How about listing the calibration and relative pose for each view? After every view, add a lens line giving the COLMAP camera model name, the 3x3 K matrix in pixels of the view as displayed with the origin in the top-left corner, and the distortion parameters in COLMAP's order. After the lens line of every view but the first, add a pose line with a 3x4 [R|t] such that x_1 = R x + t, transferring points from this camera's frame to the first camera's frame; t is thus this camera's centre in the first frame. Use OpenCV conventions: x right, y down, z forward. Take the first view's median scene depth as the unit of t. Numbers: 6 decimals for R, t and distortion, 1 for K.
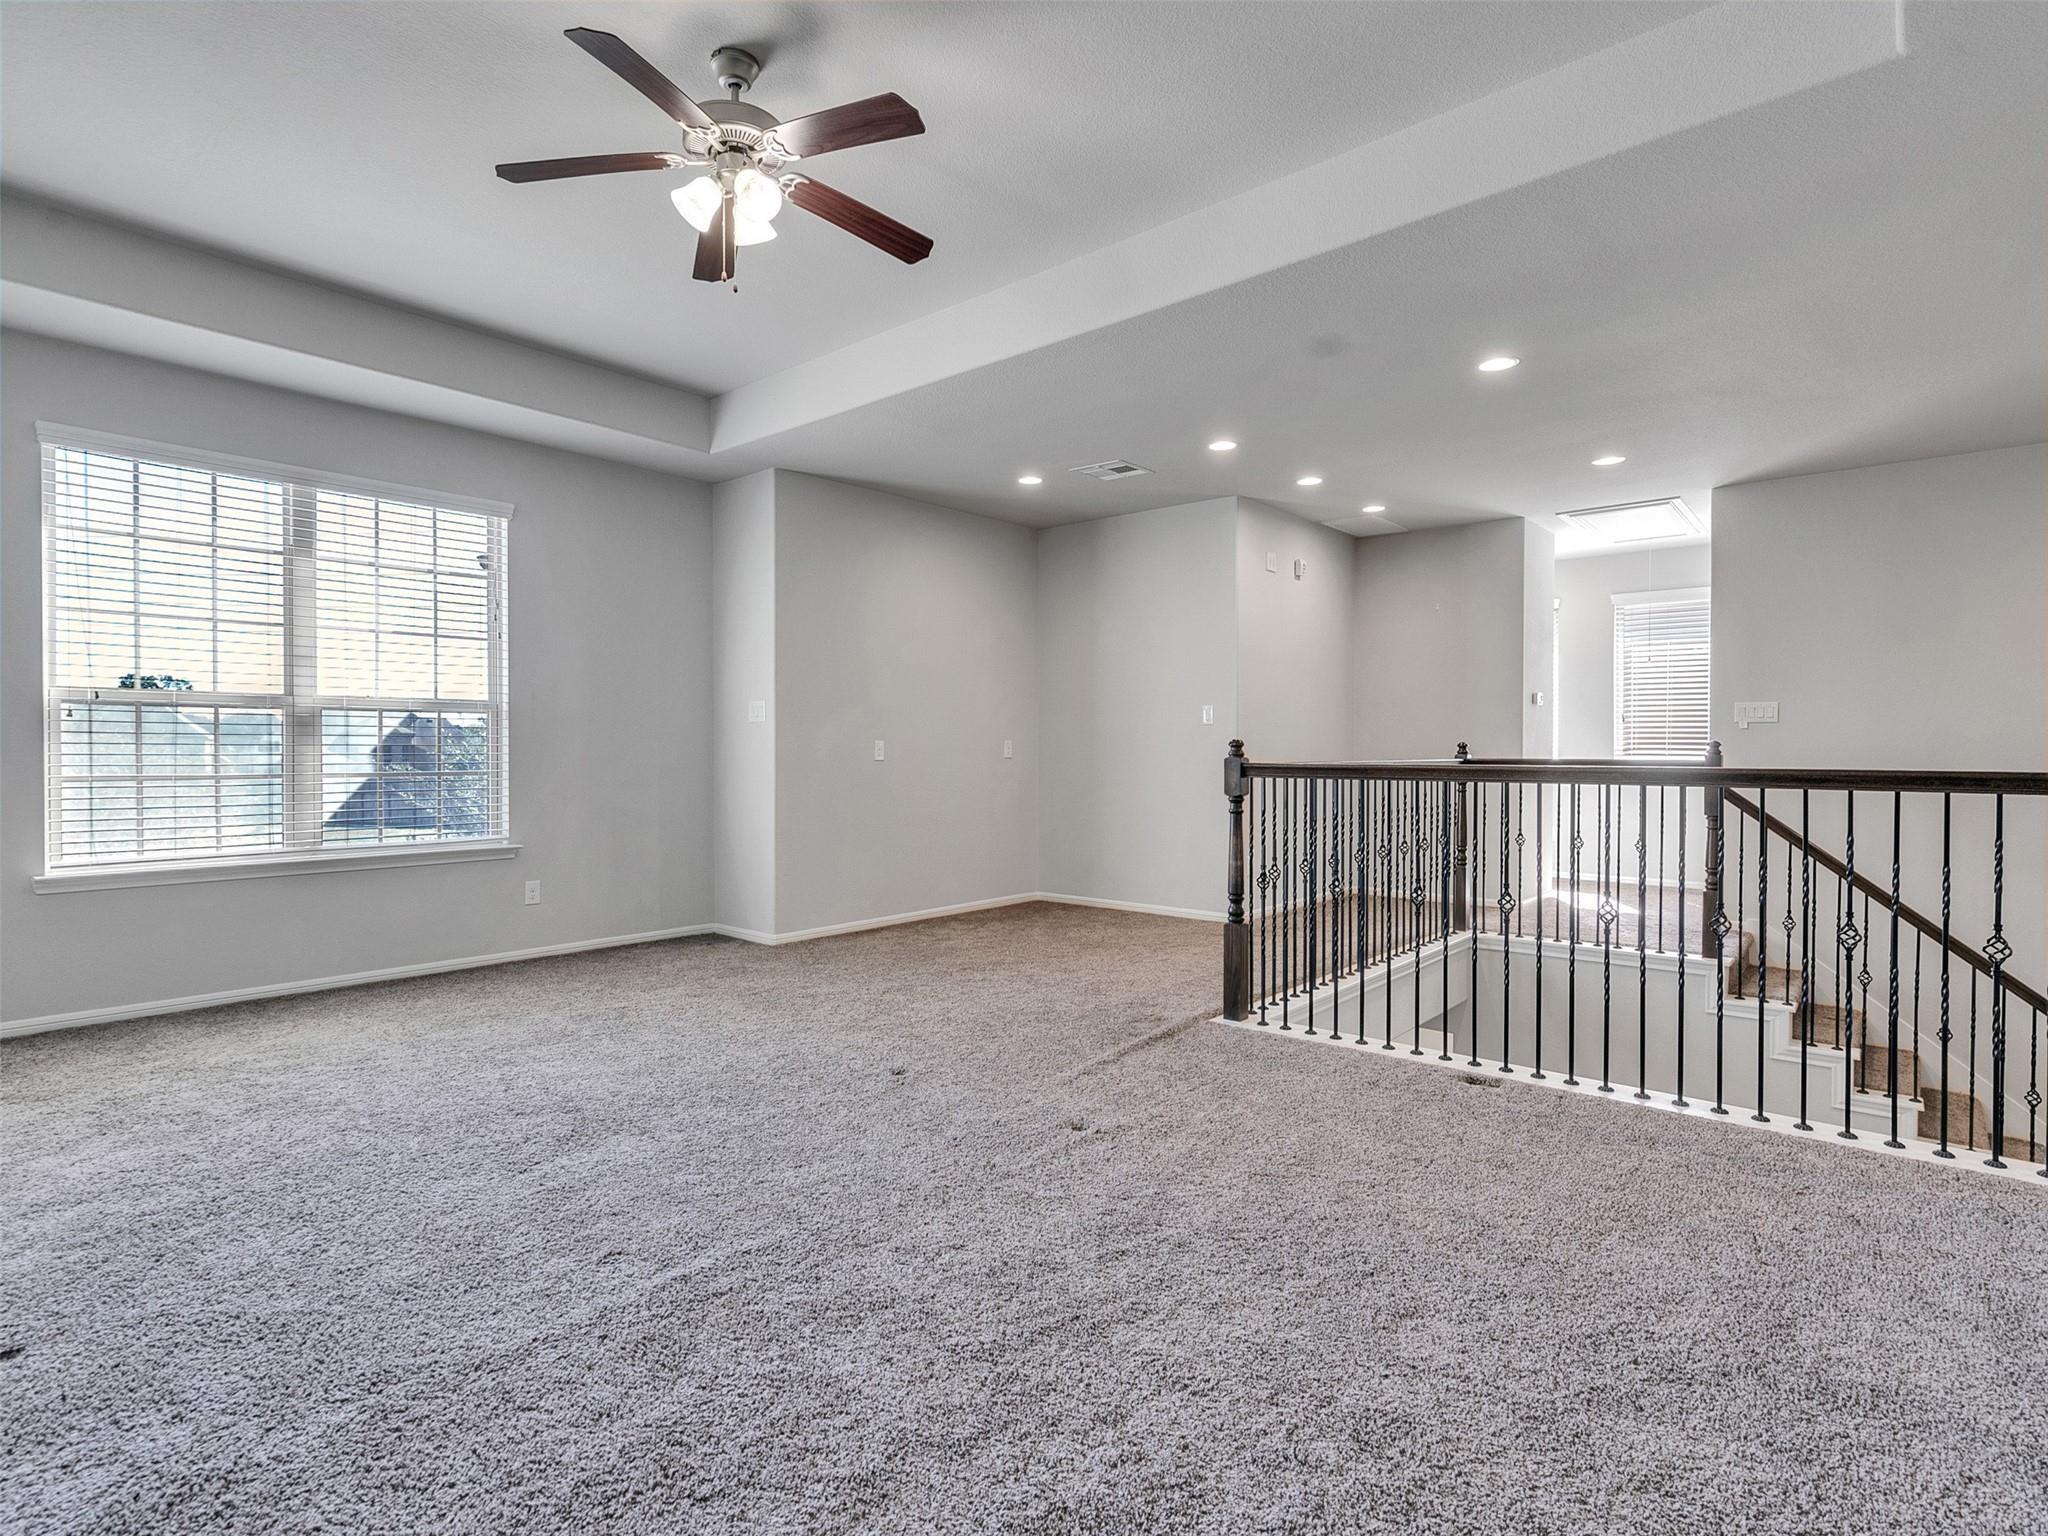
lens RADIAL K [[1036.5, 0, 1019.4], [0, 1036.5, 766.0], [0, 0, 1]] dist [-0.002820, 0.001253]
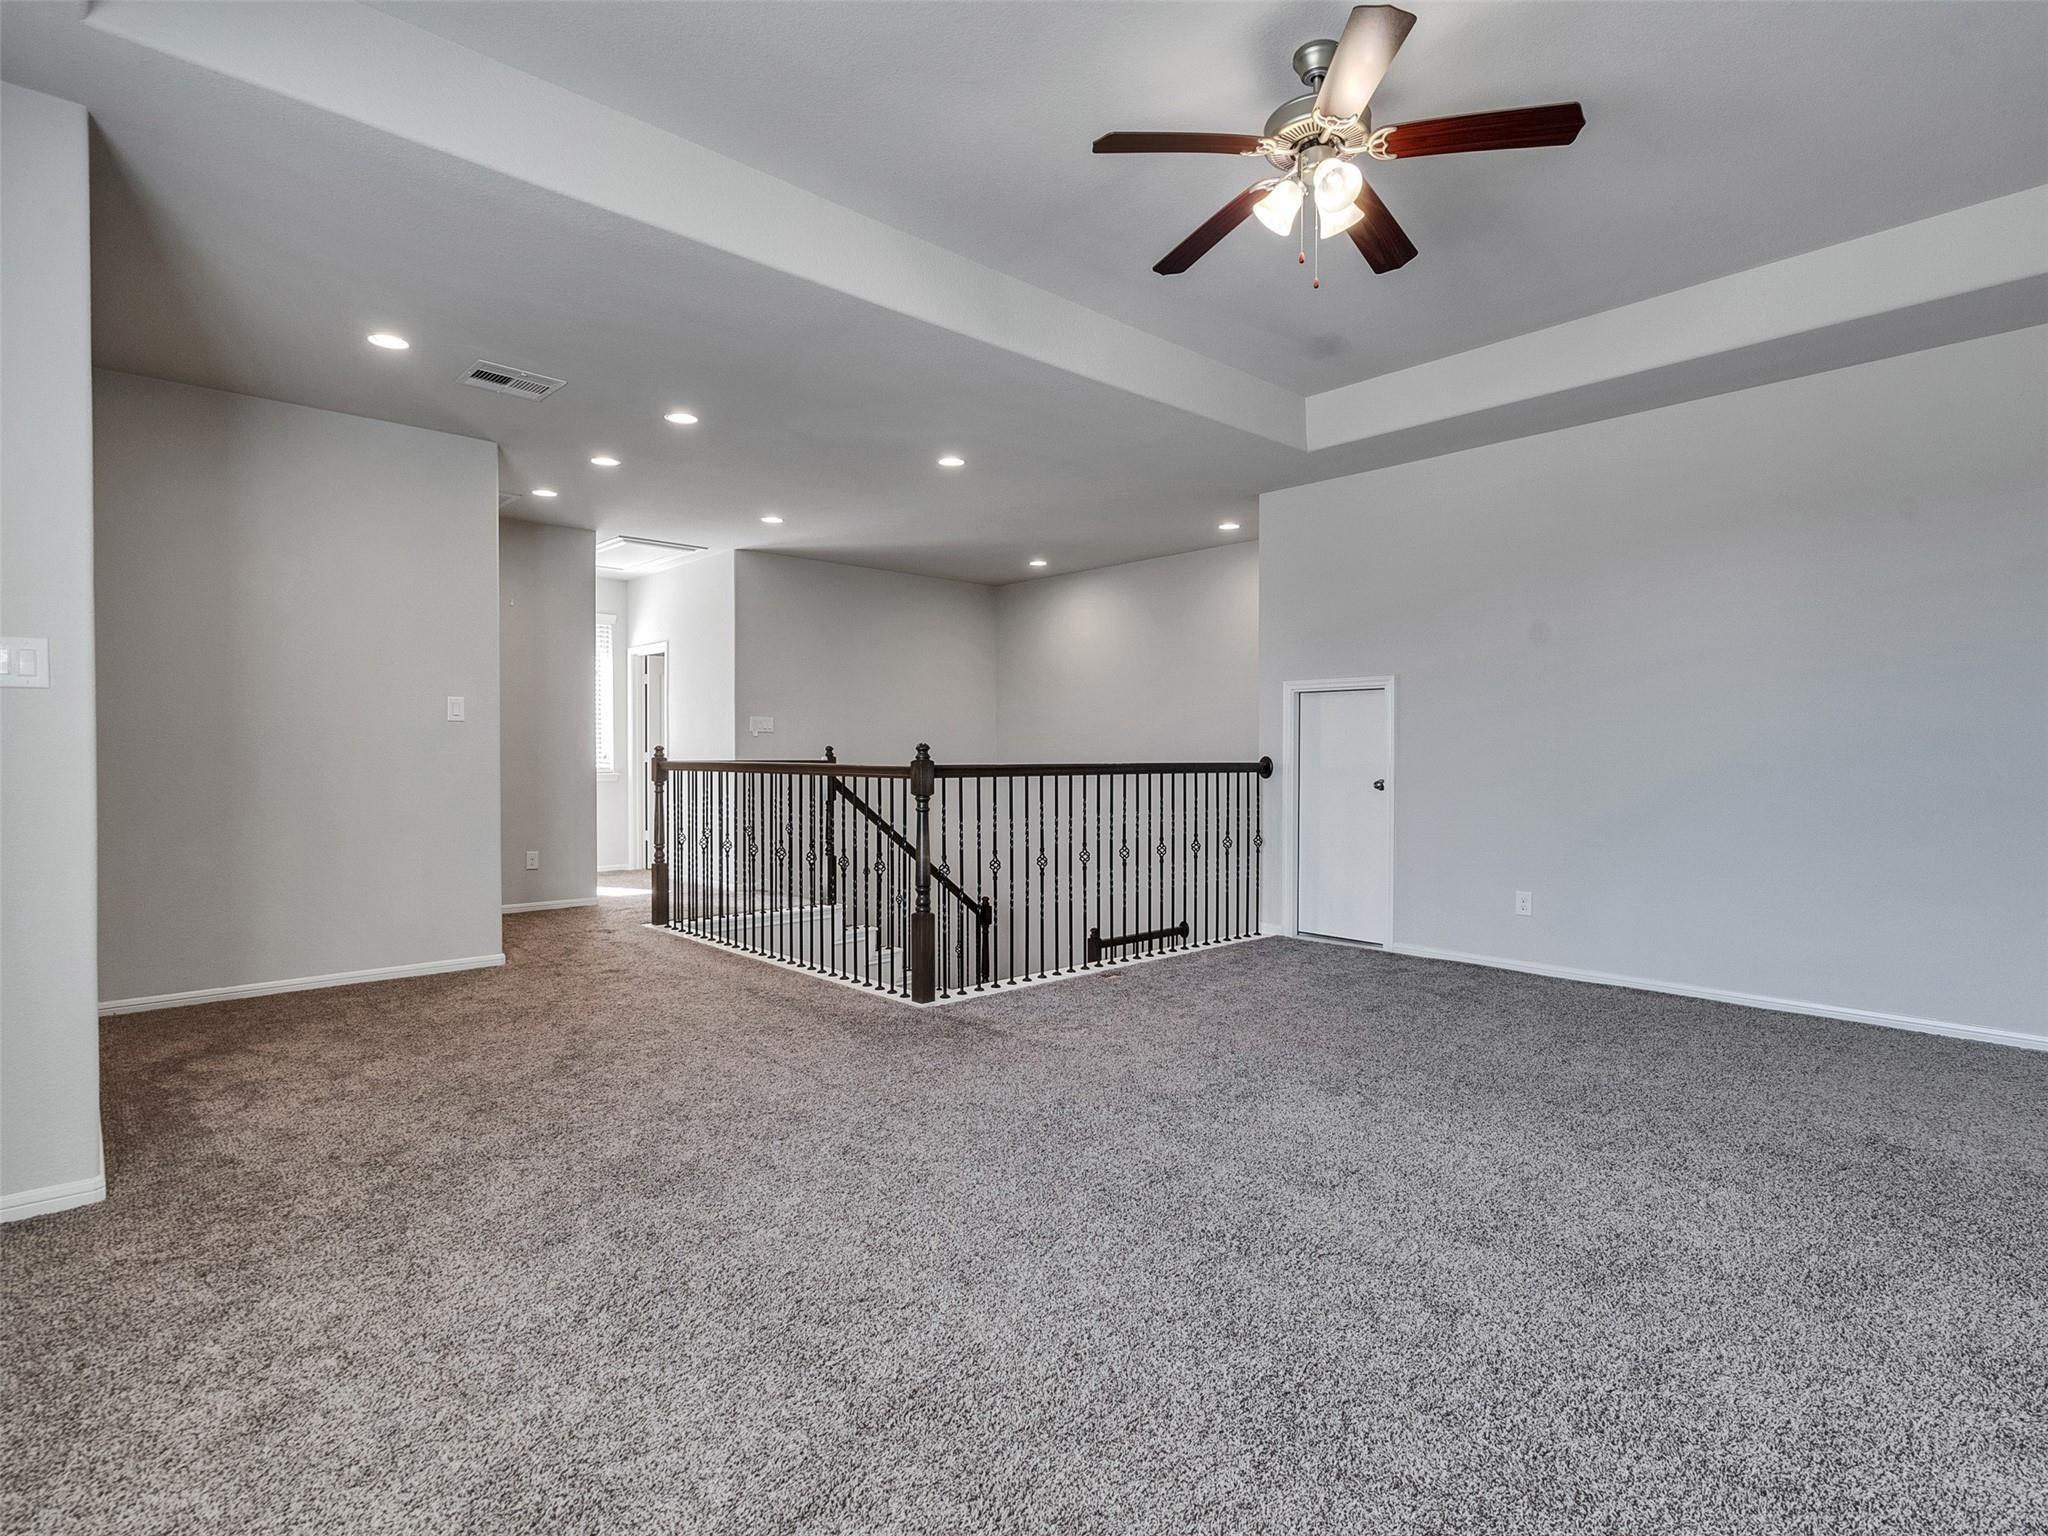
lens RADIAL K [[1036.5, 0, 1029.3], [0, 1036.5, 760.9], [0, 0, 1]] dist [-0.002820, 0.001253]
pose [[0.110801, -0.008472, 0.993806, -0.664763], [0.015303, 0.999860, 0.006817, -0.010009], [-0.993725, 0.014453, 0.110915, 0.599613]]
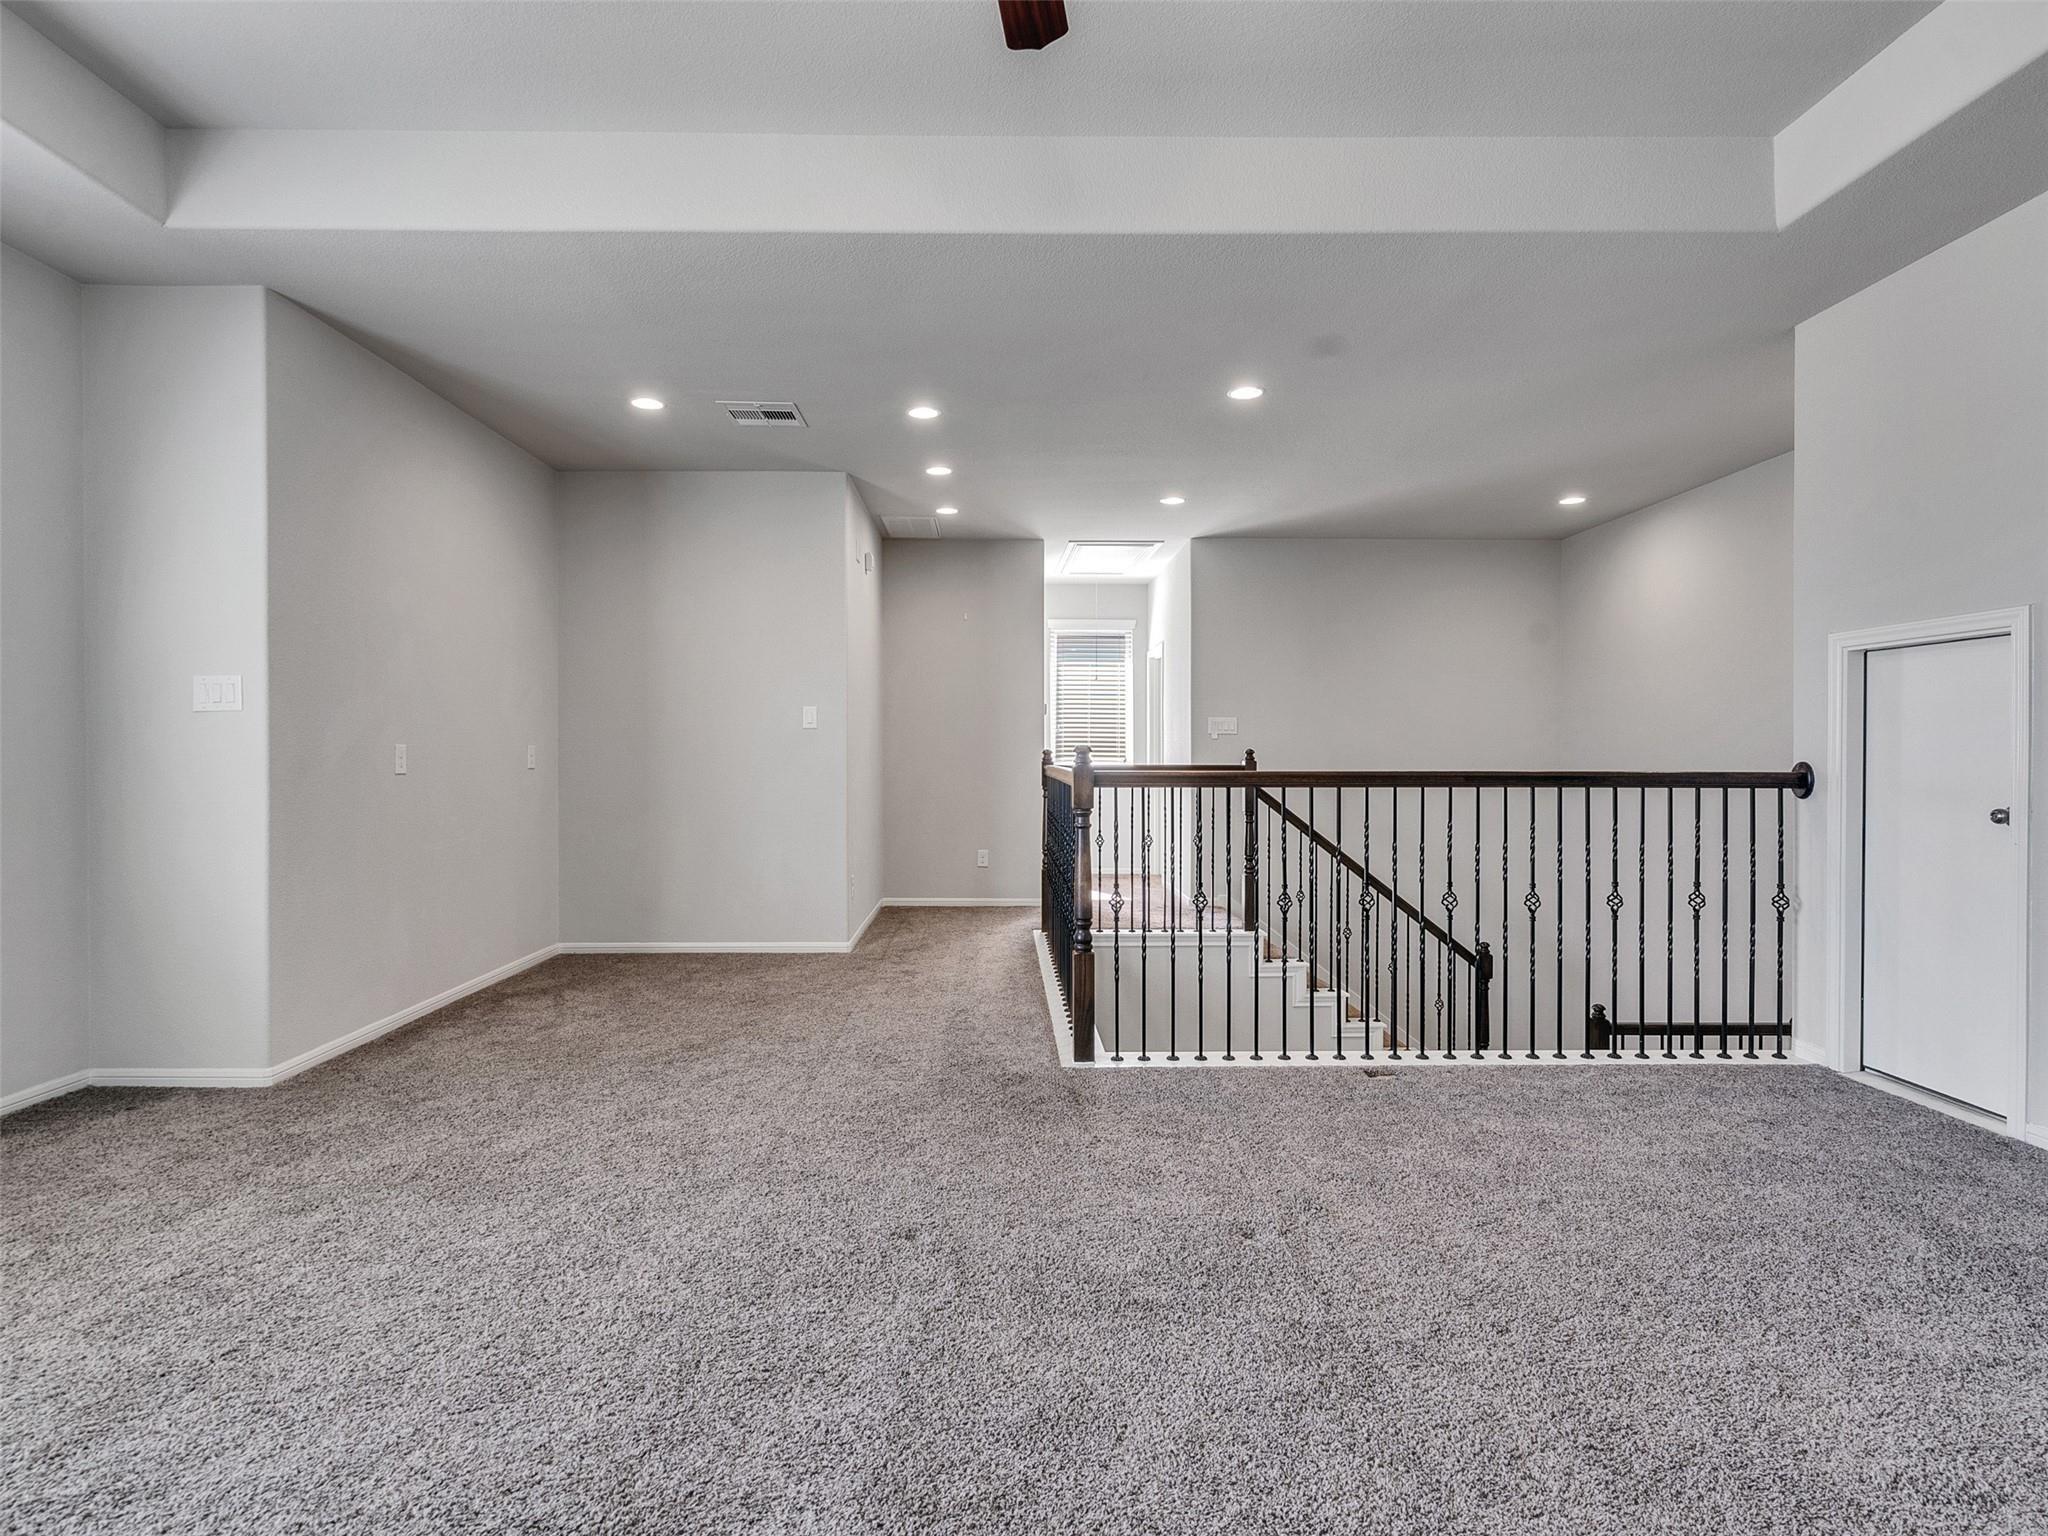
lens RADIAL K [[1036.5, 0, 1029.8], [0, 1036.5, 763.4], [0, 0, 1]] dist [-0.002820, 0.001253]
pose [[0.748314, -0.005530, 0.663321, -0.318862], [0.012015, 0.999914, -0.005218, -0.004385], [-0.663236, 0.011875, 0.748317, 0.278474]]
